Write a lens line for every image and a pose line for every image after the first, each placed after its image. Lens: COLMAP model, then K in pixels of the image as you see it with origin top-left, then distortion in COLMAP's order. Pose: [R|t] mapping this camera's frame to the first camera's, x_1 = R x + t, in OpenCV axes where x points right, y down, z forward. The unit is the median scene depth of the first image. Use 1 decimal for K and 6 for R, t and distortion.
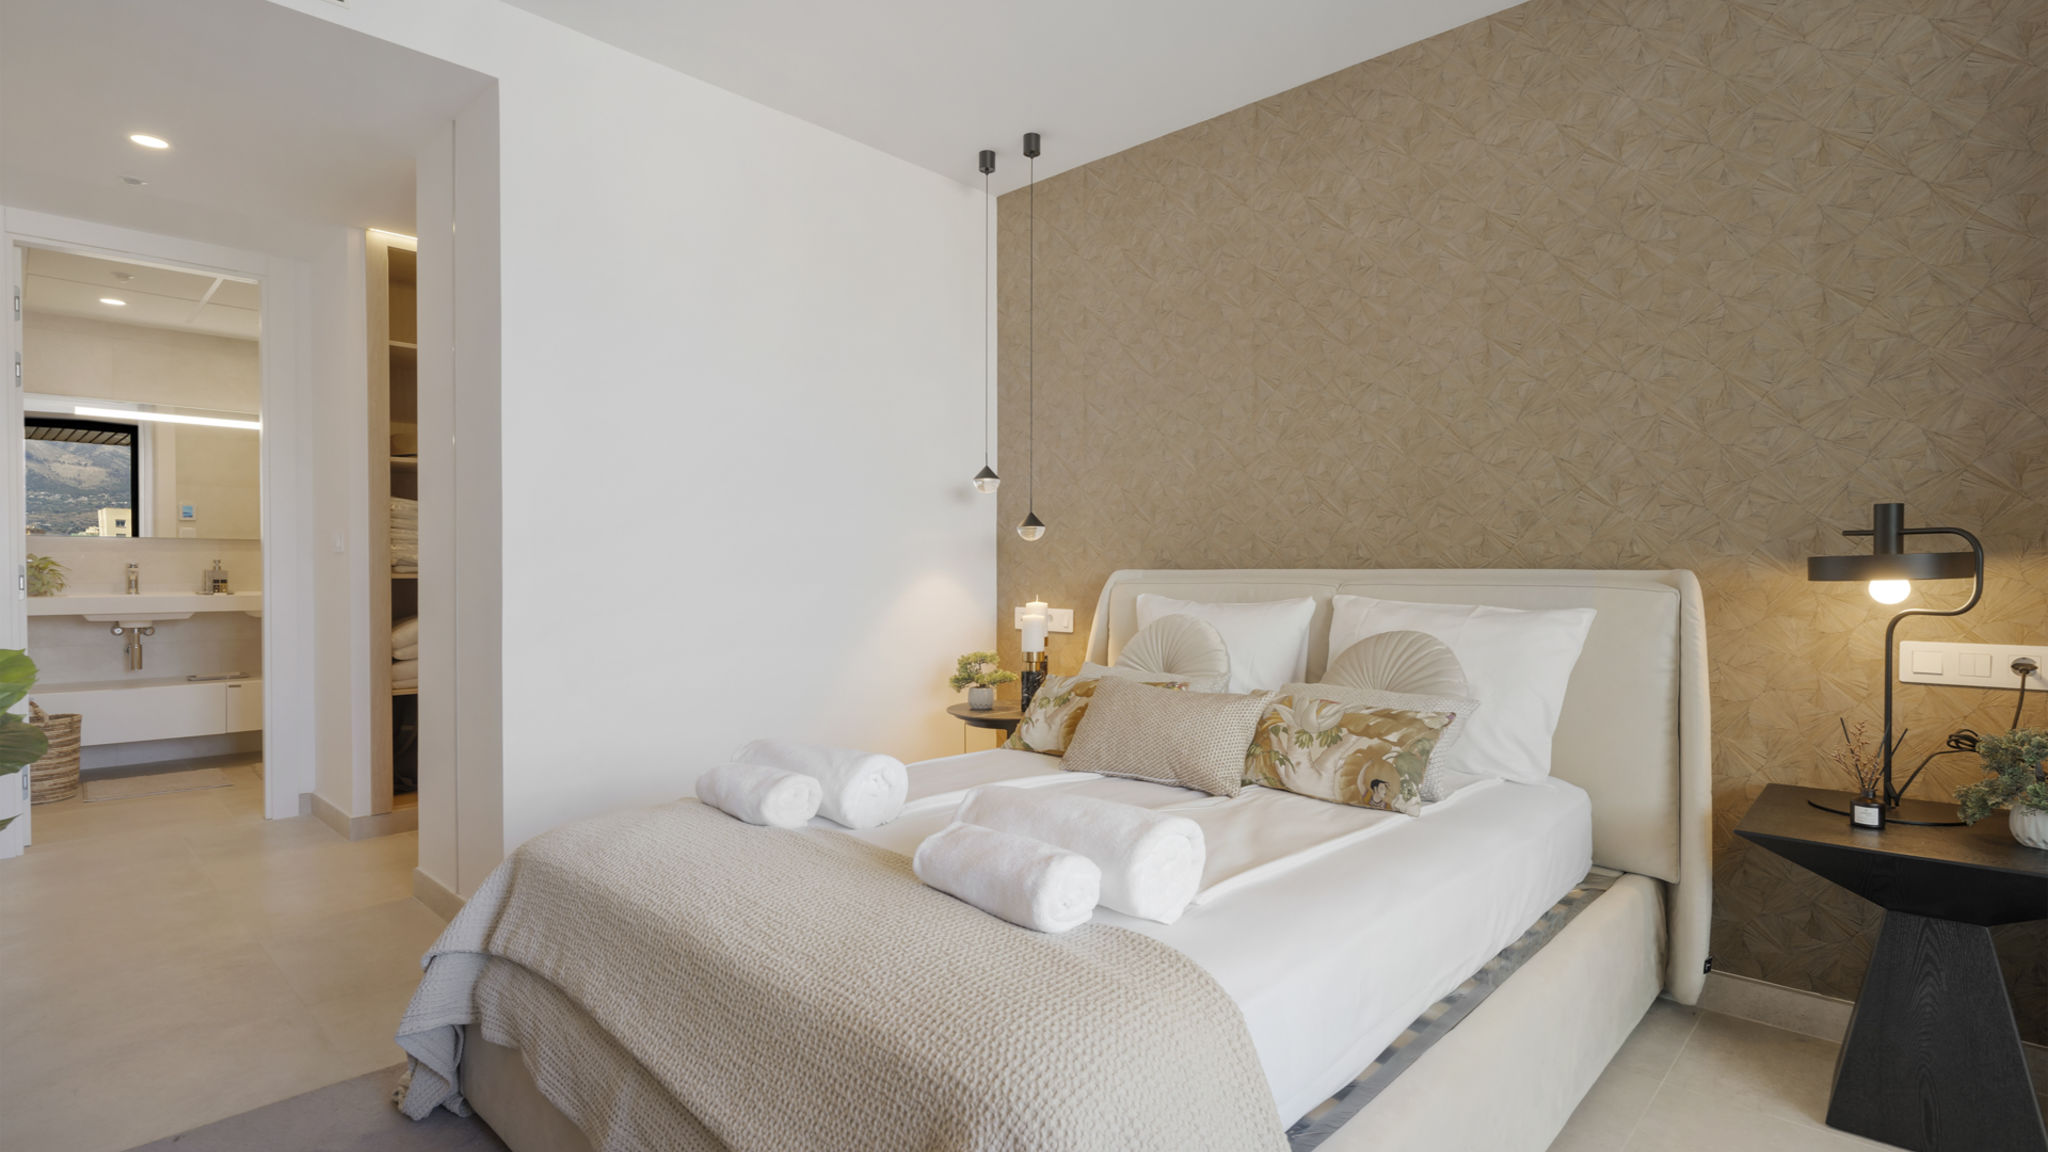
lens RADIAL K [[989.2, 0, 1057.2], [0, 989.2, 583.2], [0, 0, 1]] dist [0.005071, -0.002576]
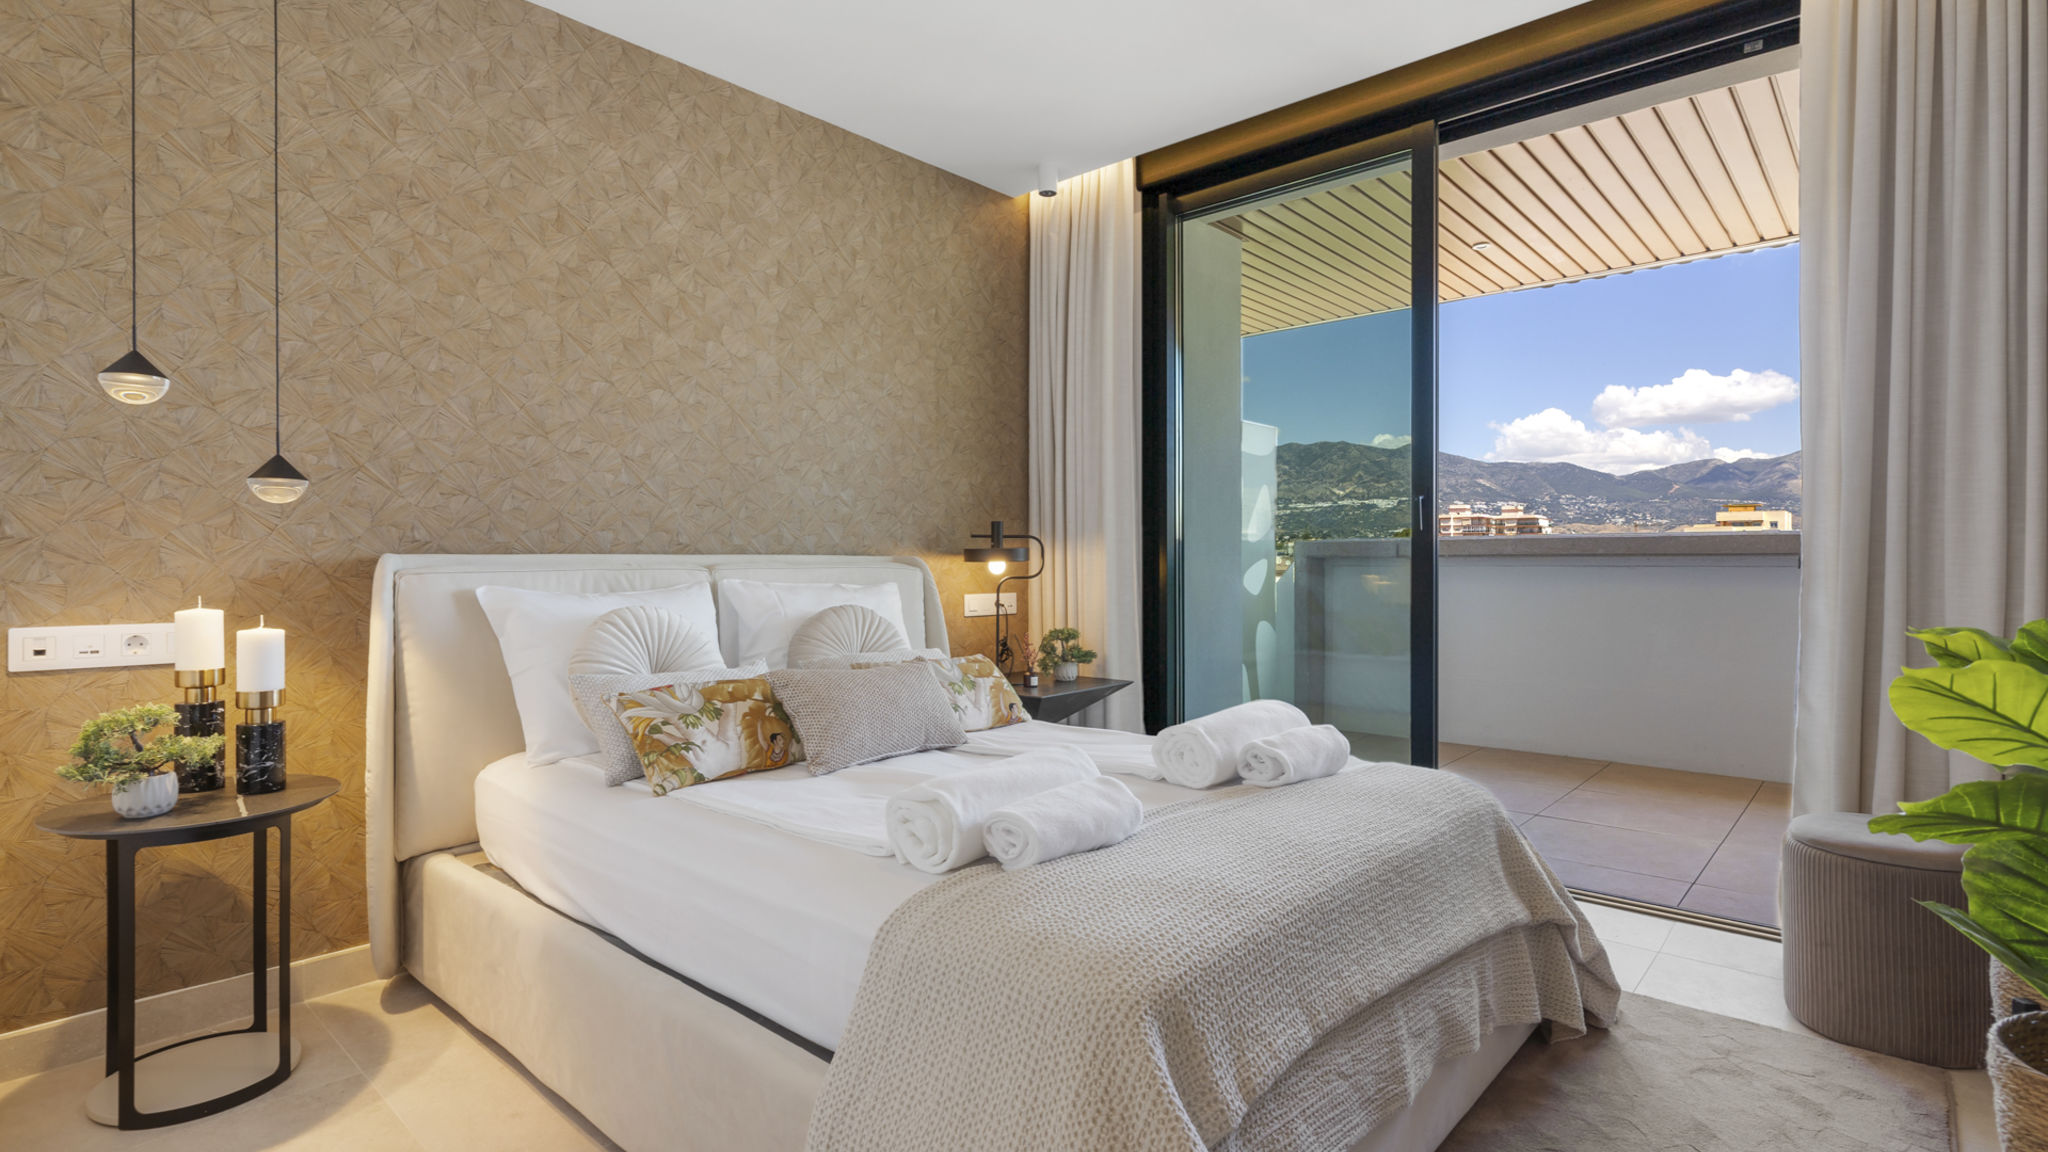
lens RADIAL K [[989.2, 0, 1015.2], [0, 989.2, 563.9], [0, 0, 1]] dist [0.005071, -0.002576]
pose [[-0.008951, -0.006409, 0.999939, -0.464523], [0.011461, 0.999913, 0.006511, -0.004461], [-0.999894, 0.011519, -0.008877, 0.424002]]
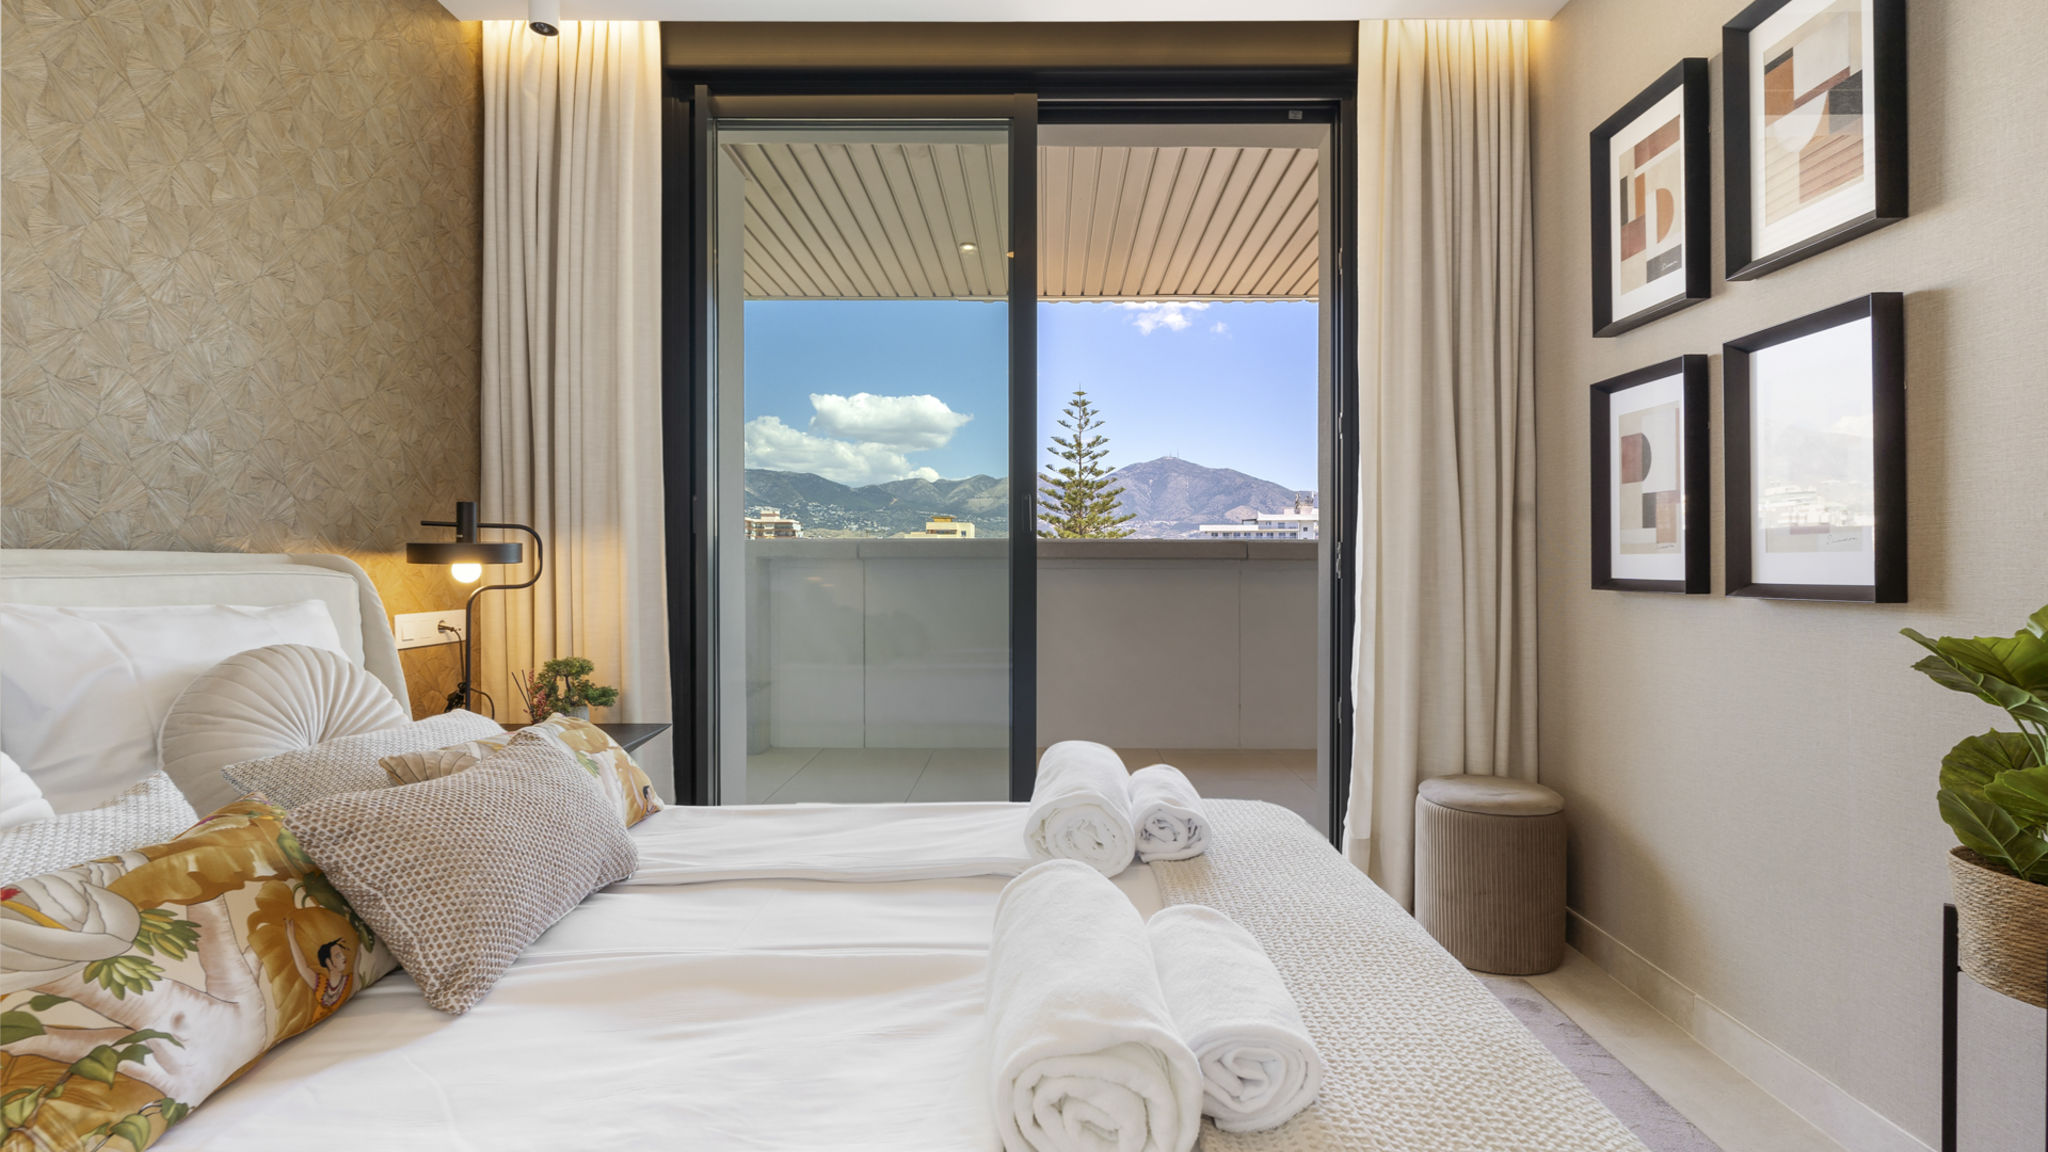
lens RADIAL K [[989.2, 0, 1040.7], [0, 989.2, 570.7], [0, 0, 1]] dist [0.005071, -0.002576]
pose [[-0.679084, -0.012127, 0.733961, -0.249706], [0.001912, 0.999831, 0.018288, -0.006552], [-0.734058, 0.013823, -0.678946, 0.569454]]
